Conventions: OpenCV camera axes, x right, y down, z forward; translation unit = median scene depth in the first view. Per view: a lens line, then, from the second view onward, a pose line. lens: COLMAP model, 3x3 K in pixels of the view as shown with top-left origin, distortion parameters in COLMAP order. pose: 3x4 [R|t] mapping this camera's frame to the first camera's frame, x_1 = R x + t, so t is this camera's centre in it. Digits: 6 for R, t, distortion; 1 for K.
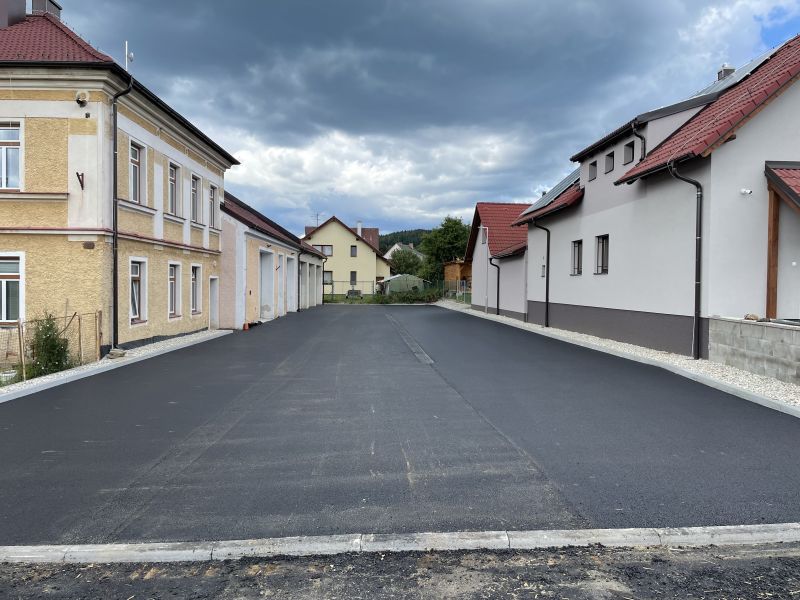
lens RADIAL K [[600.3, 0, 400.0], [0, 600.3, 300.0], [0, 0, 1]] dist [0.027703, -0.044732]
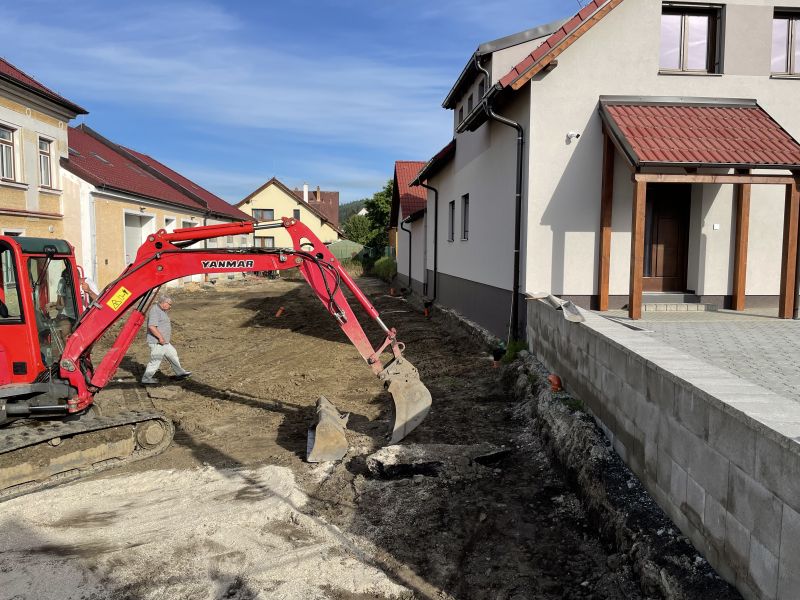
lens RADIAL K [[600.3, 0, 400.0], [0, 600.3, 300.0], [0, 0, 1]] dist [0.027703, -0.044732]
pose [[0.999765, -0.005536, 0.020947, 0.223932], [0.004330, 0.998354, 0.057196, -0.006068], [-0.021229, -0.057091, 0.998143, 0.136601]]
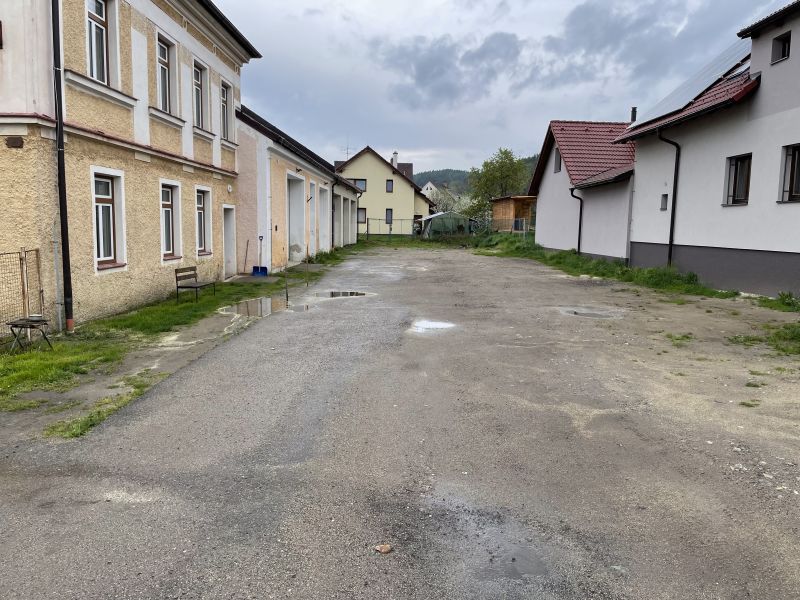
lens RADIAL K [[600.0, 0, 400.0], [0, 600.0, 300.0], [0, 0, 1]] dist [0.006989, -0.002950]
pose [[0.999016, 0.013659, -0.042199, -0.072939], [-0.009522, 0.995264, 0.096738, 0.005106], [0.043321, -0.096241, 0.994415, 0.299603]]
